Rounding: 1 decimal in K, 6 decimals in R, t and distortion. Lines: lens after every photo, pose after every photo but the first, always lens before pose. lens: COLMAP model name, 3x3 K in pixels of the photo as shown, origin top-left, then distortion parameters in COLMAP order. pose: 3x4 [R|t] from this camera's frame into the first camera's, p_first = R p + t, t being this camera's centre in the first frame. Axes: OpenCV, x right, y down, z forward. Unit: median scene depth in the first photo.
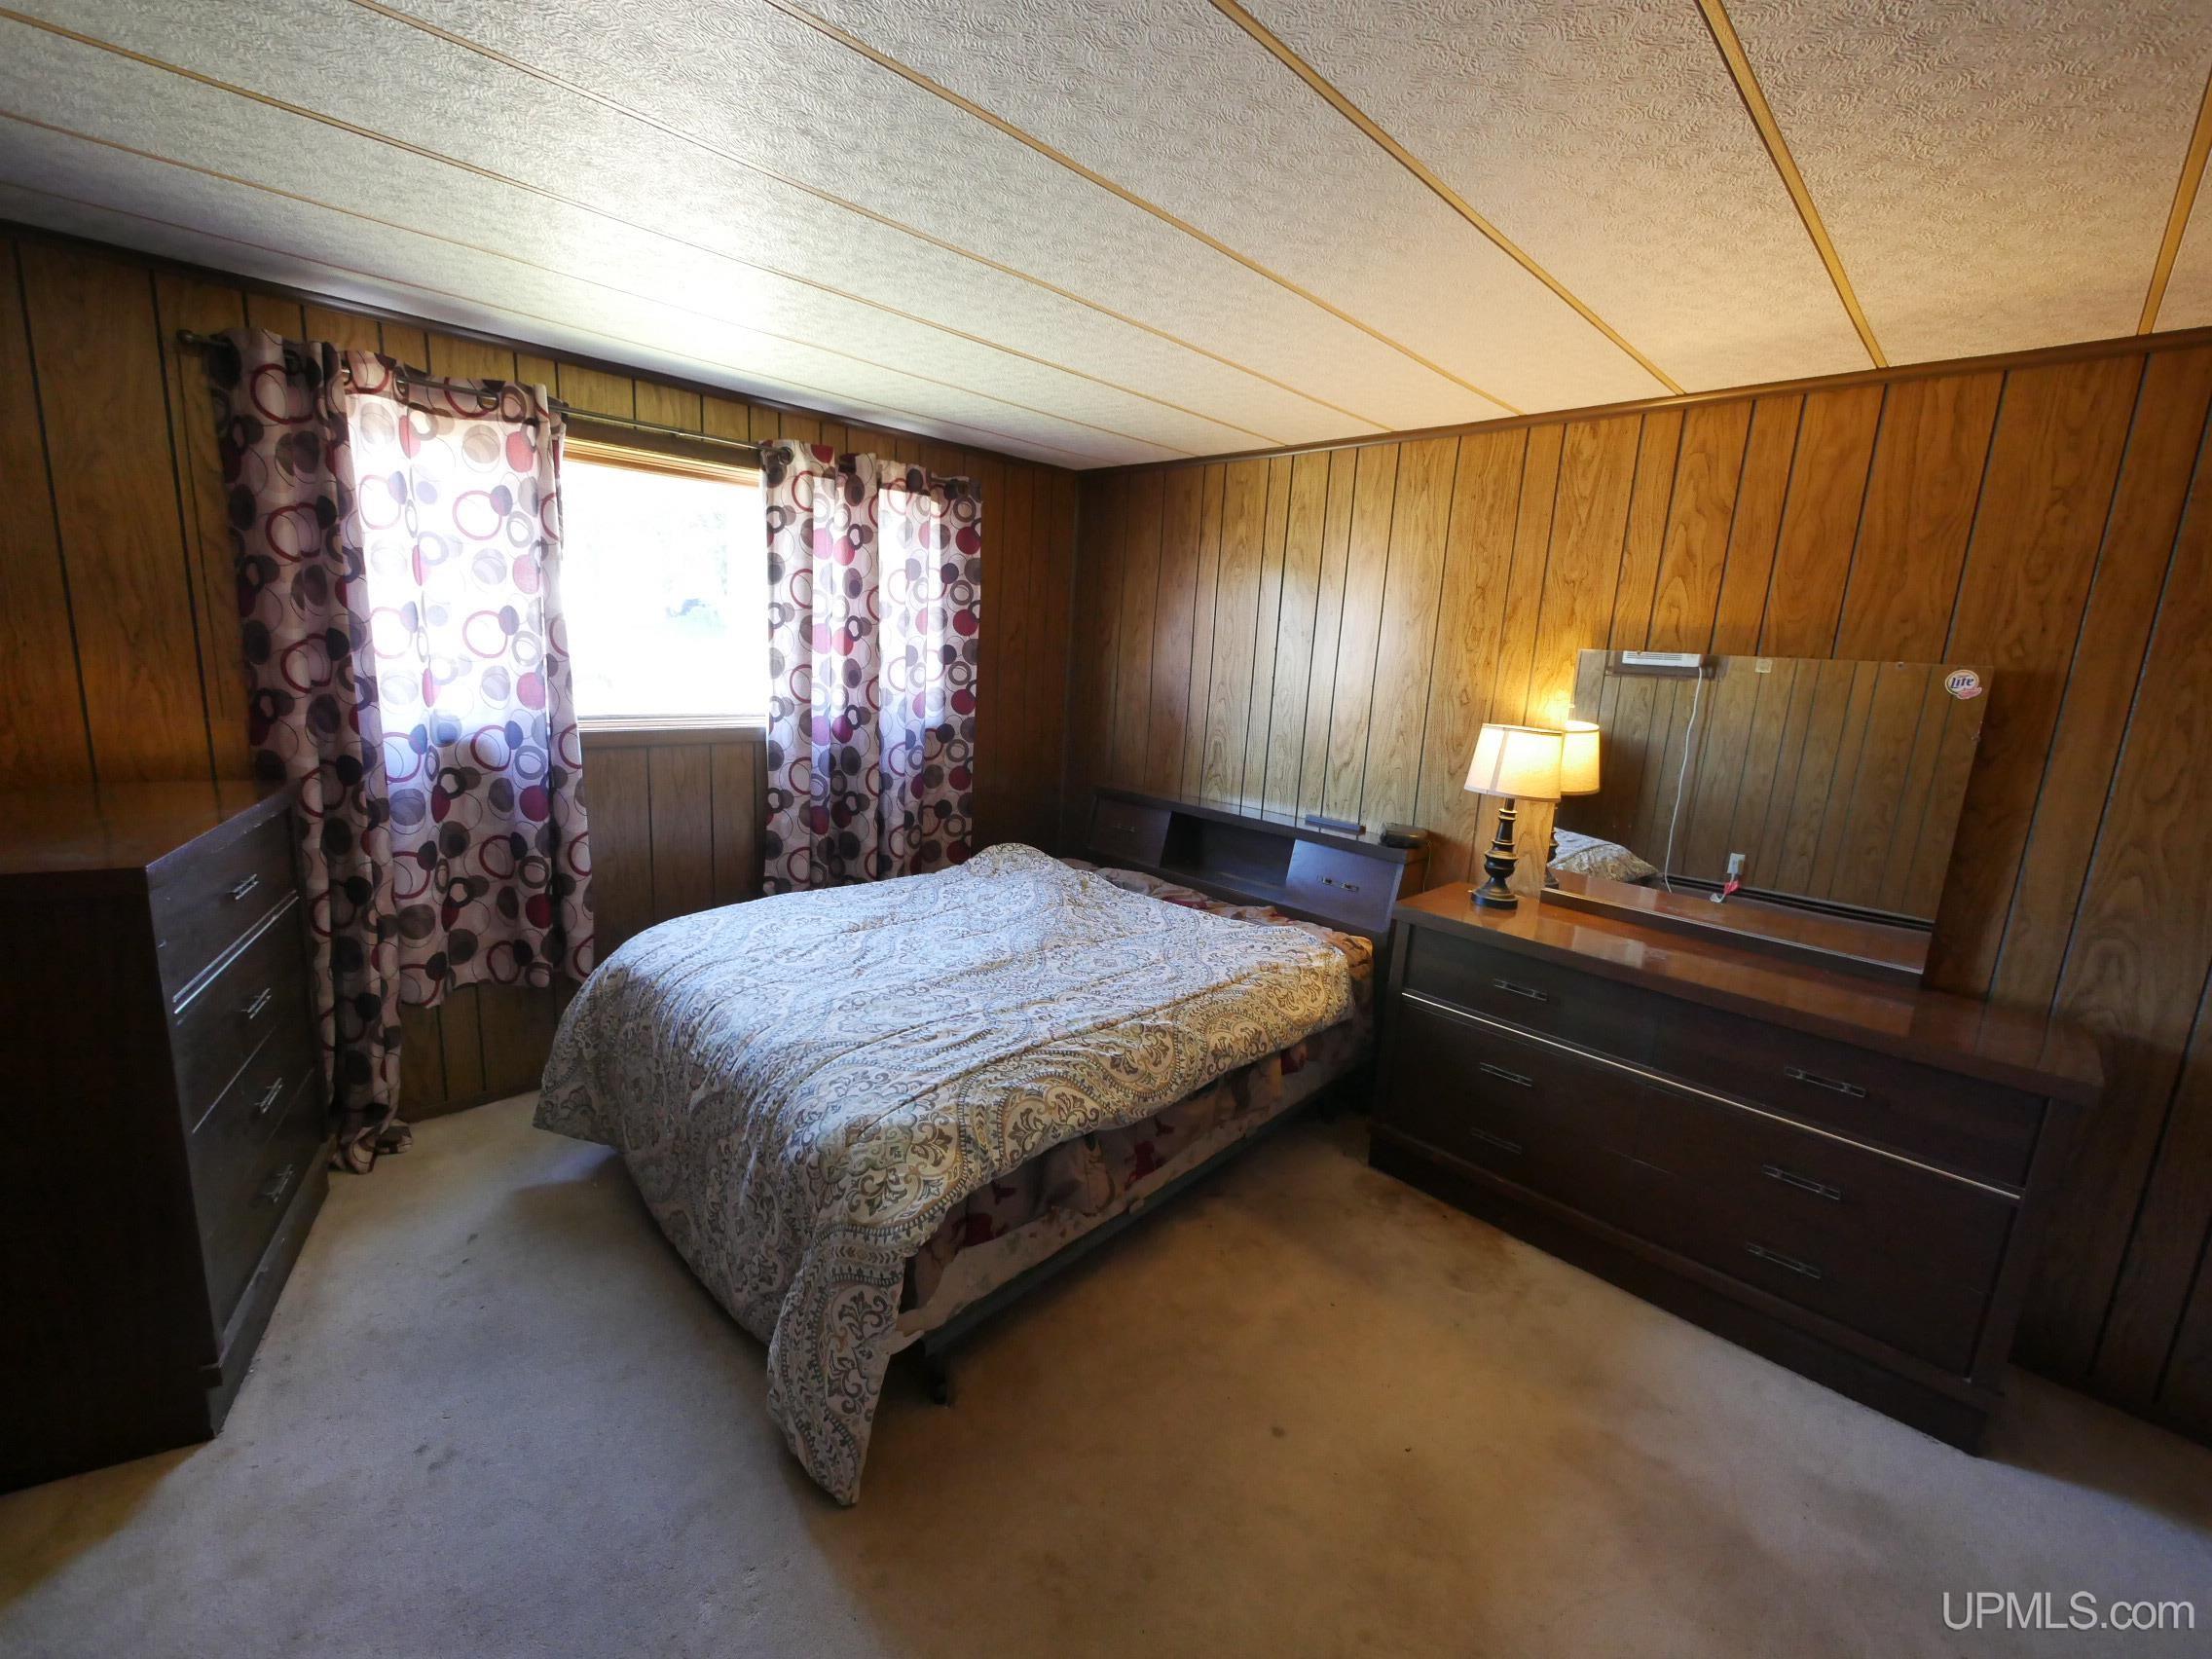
lens RADIAL K [[914.6, 0, 1103.1], [0, 914.6, 815.6], [0, 0, 1]] dist [-0.003881, 0.000064]
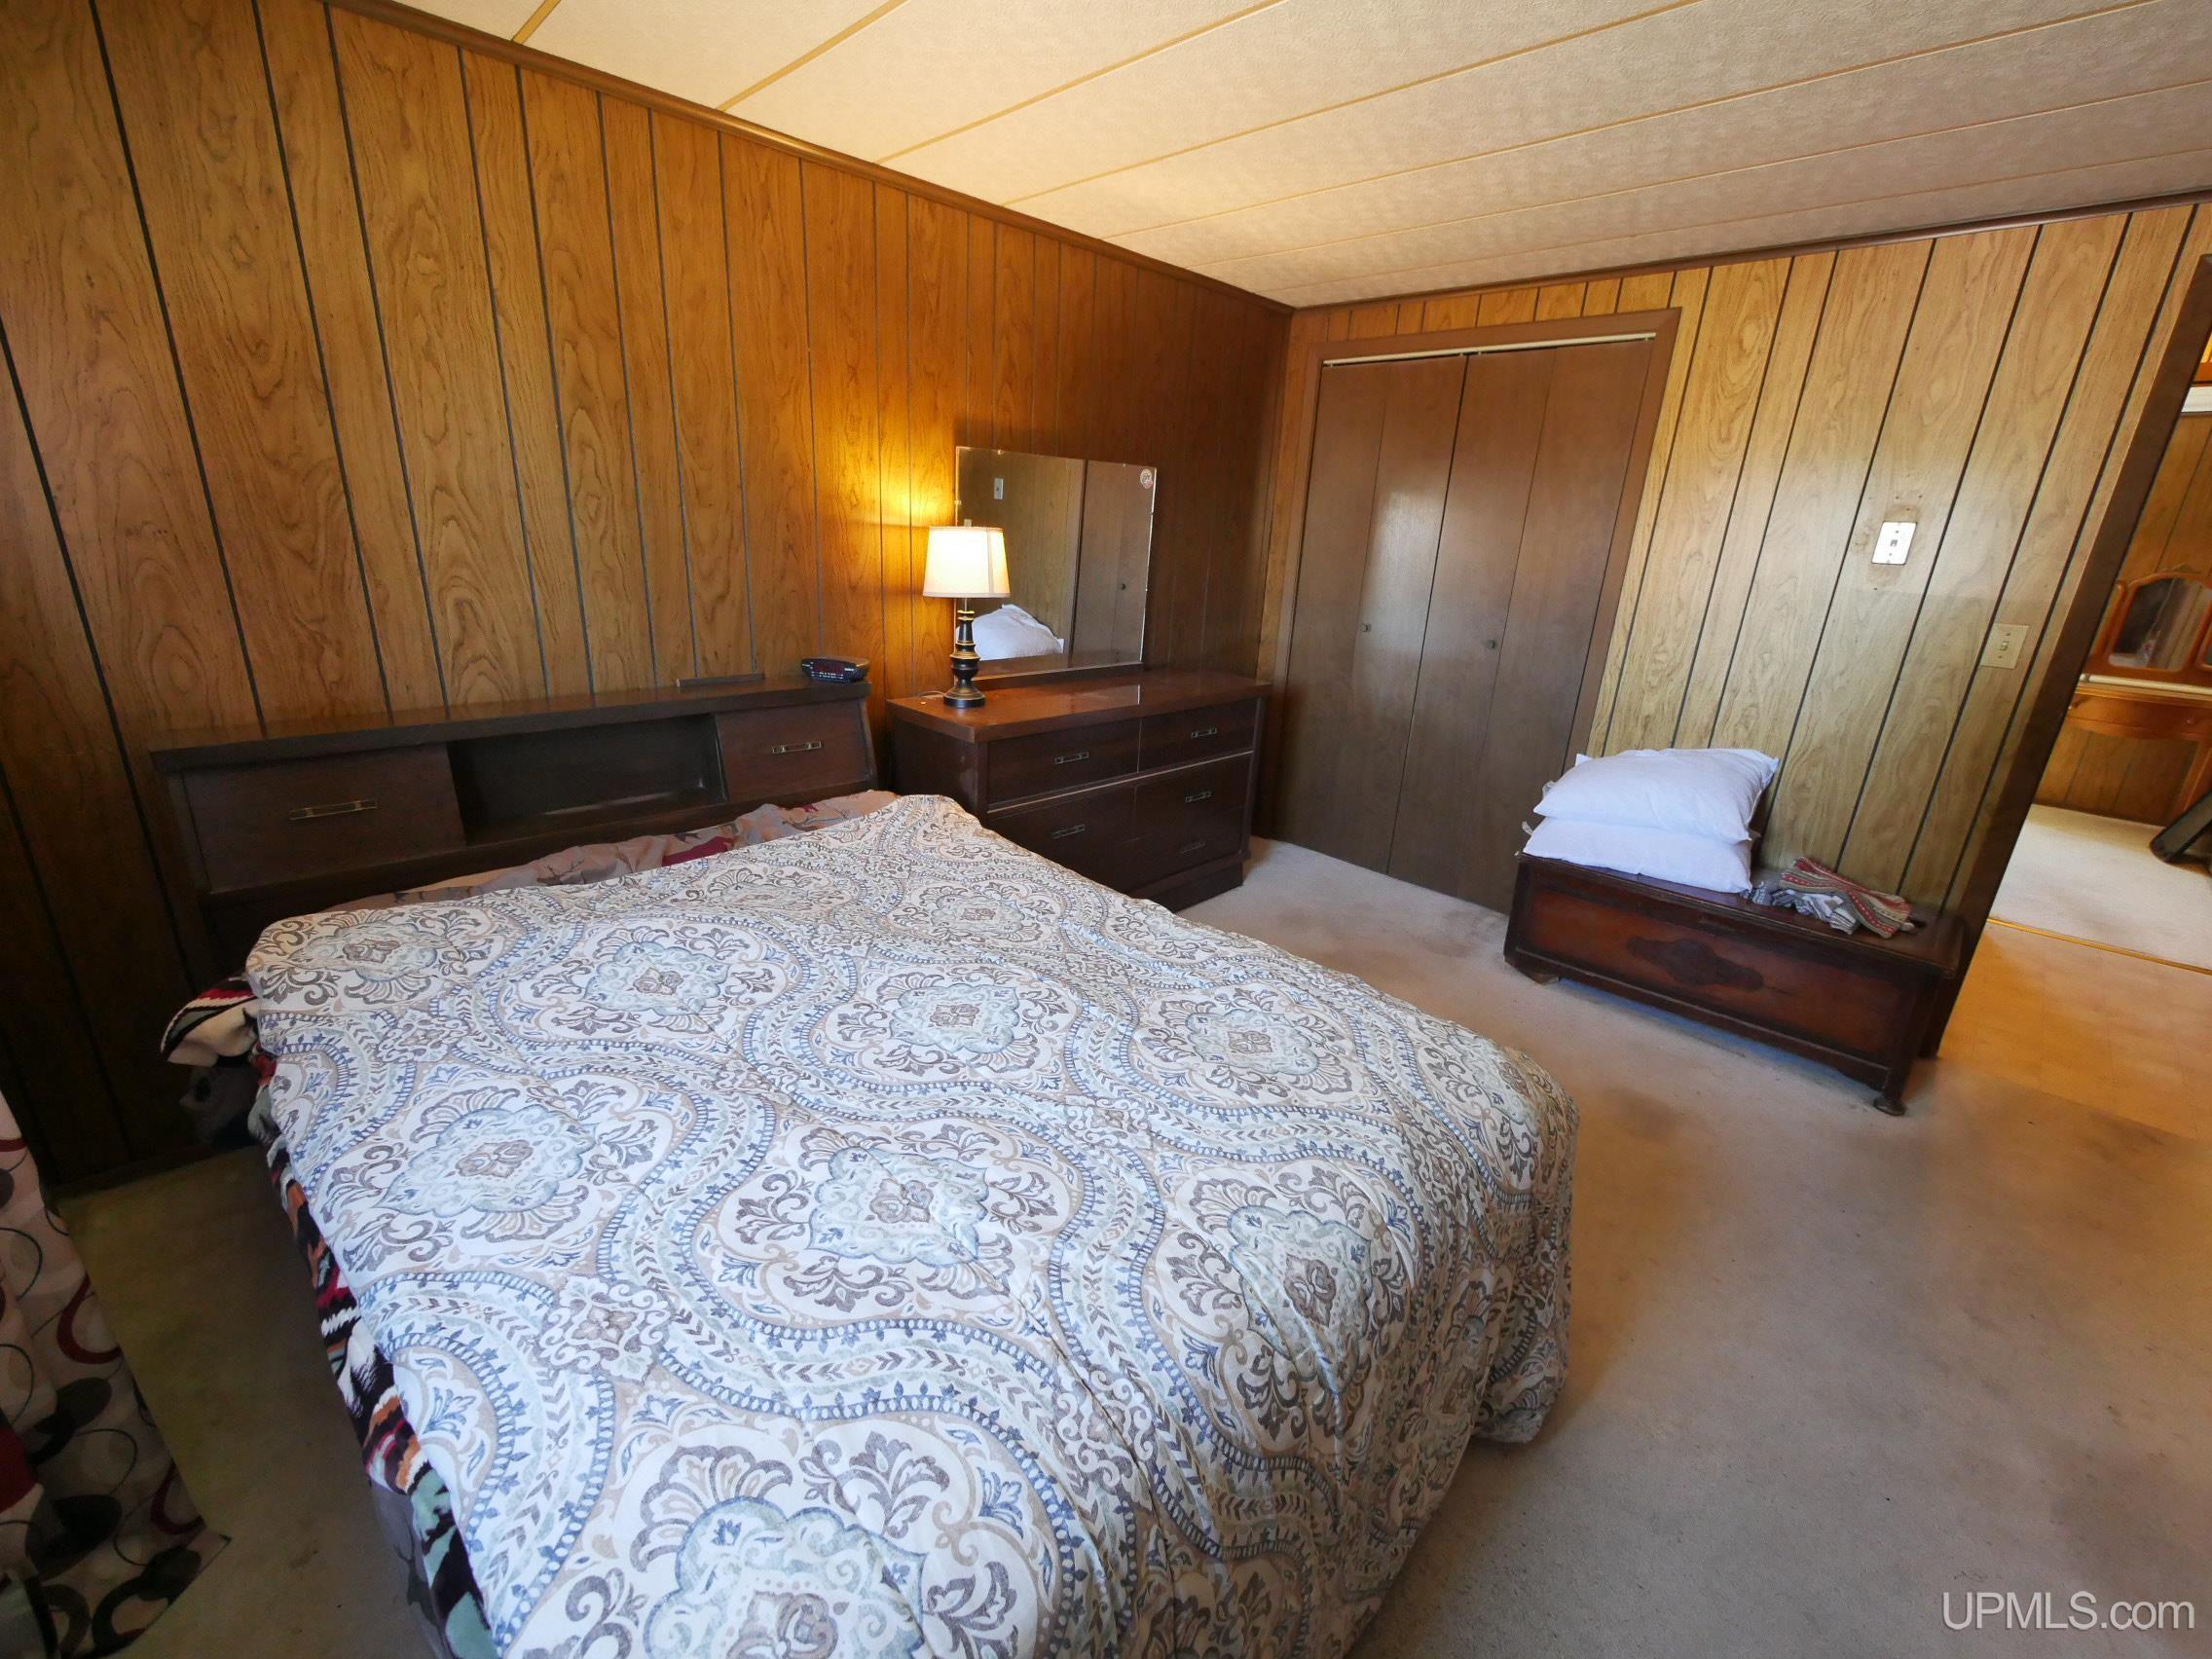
lens RADIAL K [[914.6, 0, 1103.1], [0, 914.6, 815.6], [0, 0, 1]] dist [-0.003881, 0.000064]
pose [[-0.003244, -0.367311, 0.930092, -0.579636], [0.132813, 0.921699, 0.364460, -0.143320], [-0.991136, 0.124711, 0.045794, 0.793627]]
